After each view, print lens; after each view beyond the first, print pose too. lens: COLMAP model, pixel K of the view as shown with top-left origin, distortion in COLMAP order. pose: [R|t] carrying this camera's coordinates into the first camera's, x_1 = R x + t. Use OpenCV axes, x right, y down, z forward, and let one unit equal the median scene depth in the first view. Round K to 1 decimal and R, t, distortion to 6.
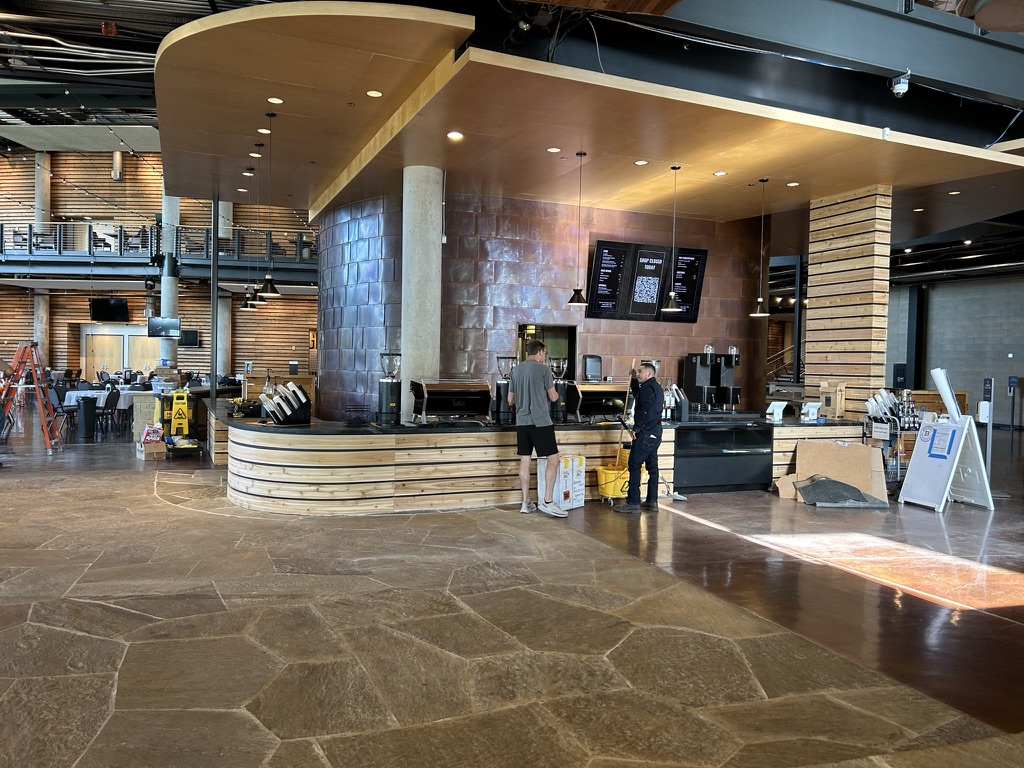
lens RADIAL K [[778.8, 0, 510.8], [0, 778.8, 375.3], [0, 0, 1]] dist [0.016671, 0.007382]
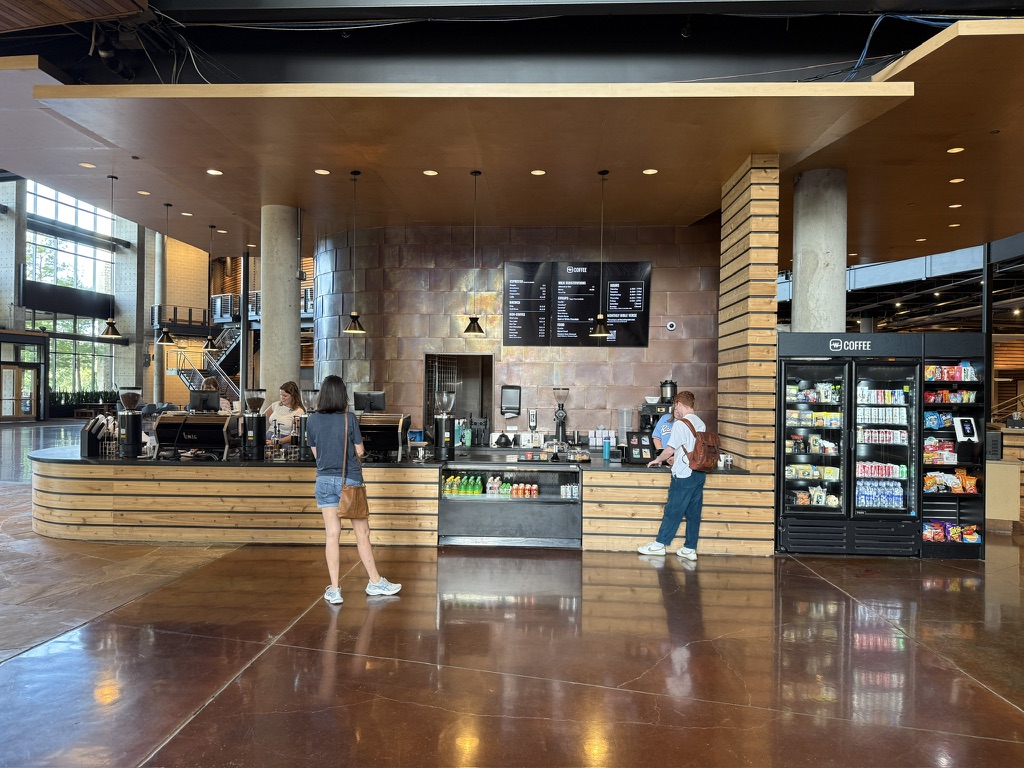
lens RADIAL K [[760.1, 0, 512.1], [0, 760.1, 391.0], [0, 0, 1]] dist [-0.007252, -0.003305]
pose [[0.888210, -0.012183, -0.459277, 1.548803], [0.000420, 0.999669, -0.025705, 0.003898], [0.459438, 0.022639, 0.887921, 0.657437]]
